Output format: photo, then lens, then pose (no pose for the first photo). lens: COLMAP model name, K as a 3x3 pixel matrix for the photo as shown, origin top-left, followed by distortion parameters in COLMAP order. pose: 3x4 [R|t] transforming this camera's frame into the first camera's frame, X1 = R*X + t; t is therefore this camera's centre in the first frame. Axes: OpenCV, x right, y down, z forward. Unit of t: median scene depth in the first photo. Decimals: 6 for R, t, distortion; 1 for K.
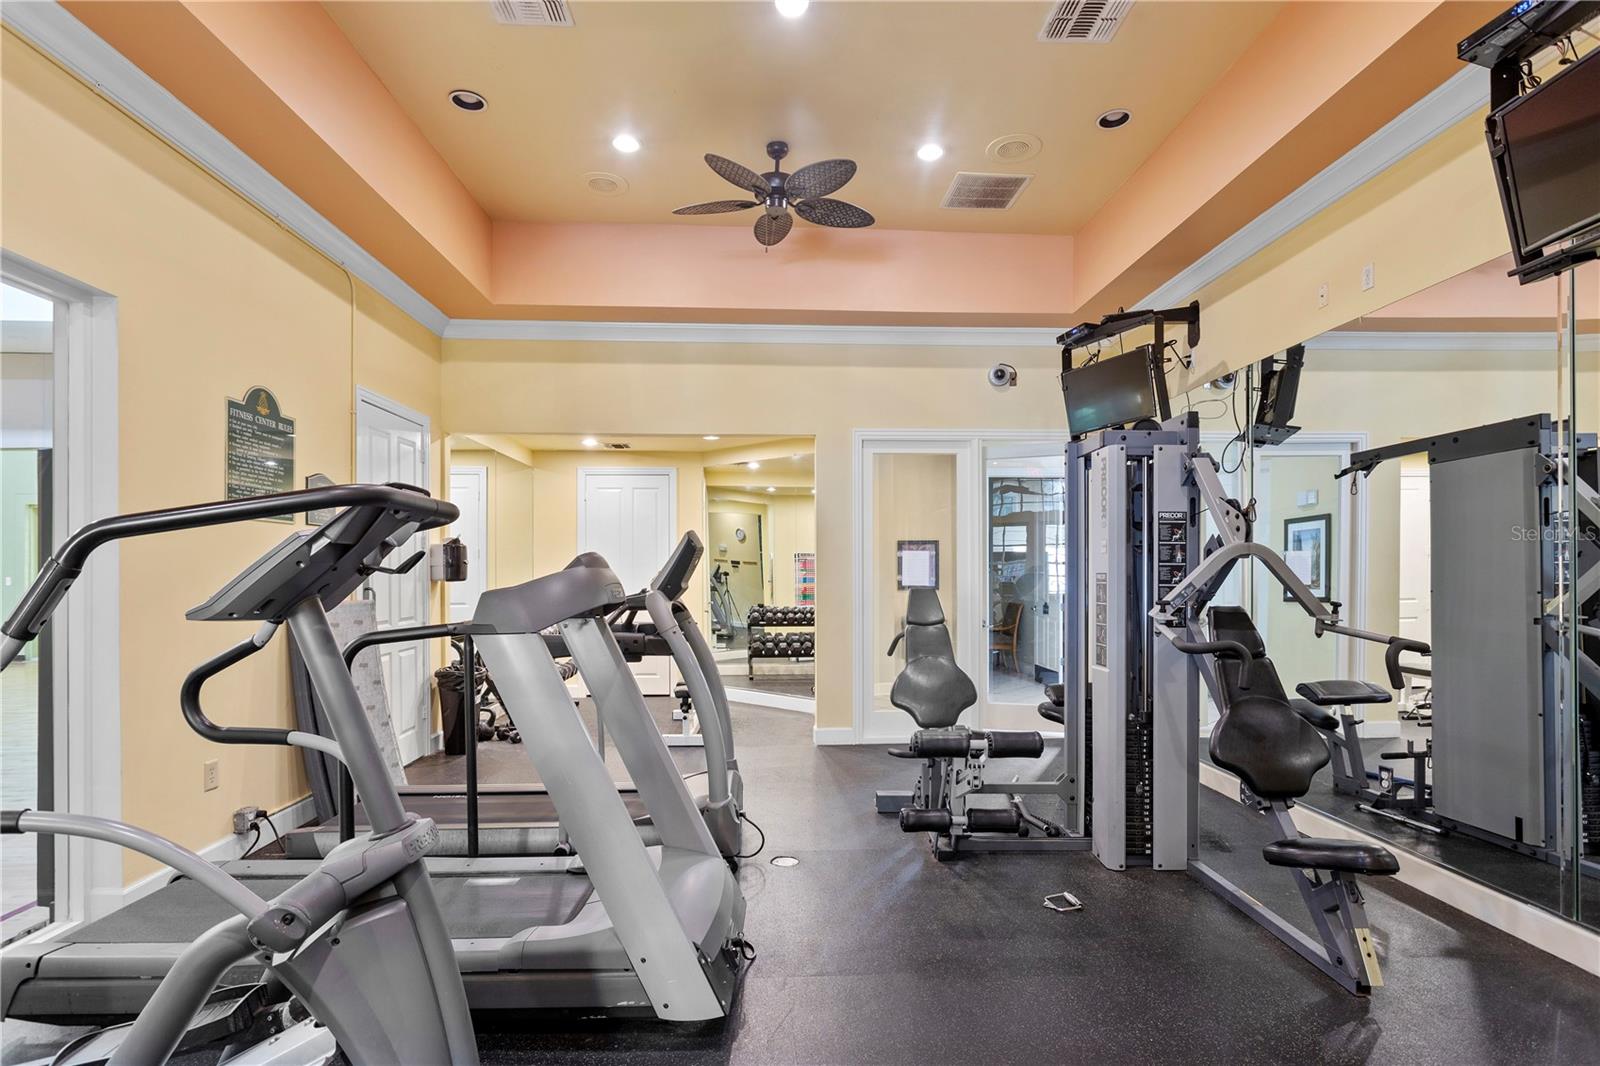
lens RADIAL K [[758.1, 0, 796.6], [0, 758.1, 570.0], [0, 0, 1]] dist [-0.001965, 0.000031]
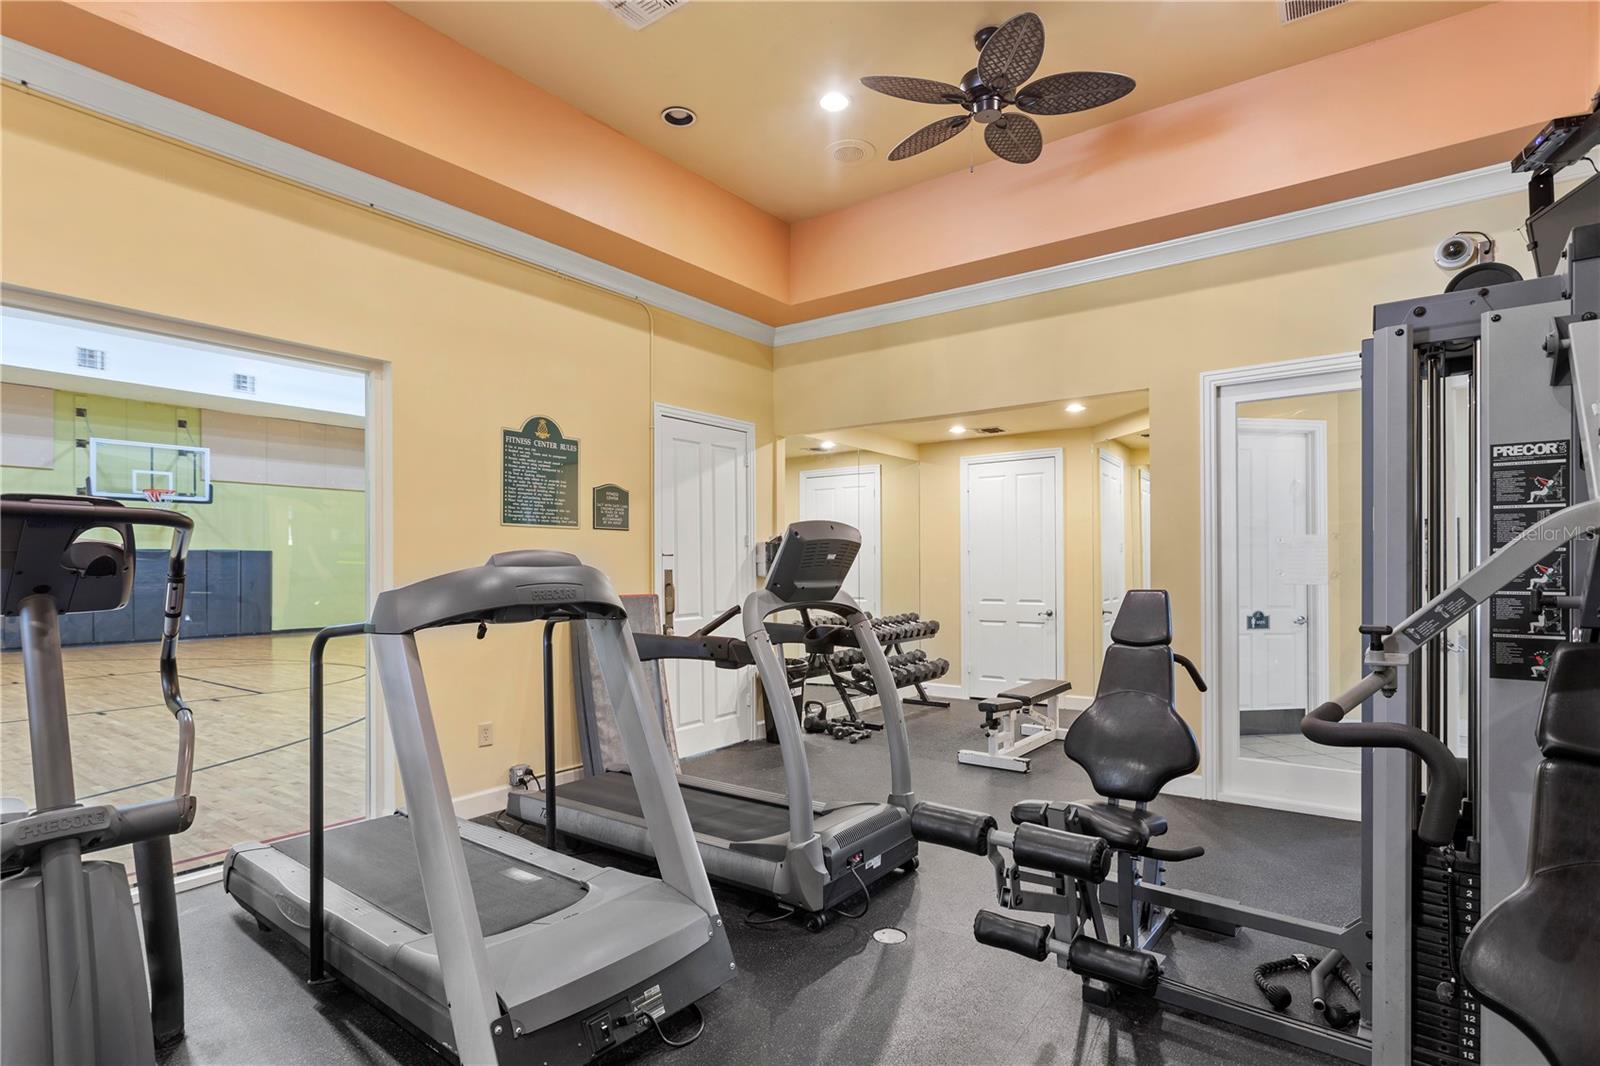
lens RADIAL K [[771.4, 0, 840.4], [0, 771.4, 561.6], [0, 0, 1]] dist [-0.006191, 0.000131]
pose [[0.796630, -0.008621, -0.604406, 0.372180], [0.006733, 0.999963, -0.005389, -0.000610], [0.604430, 0.000224, 0.796659, 0.286759]]
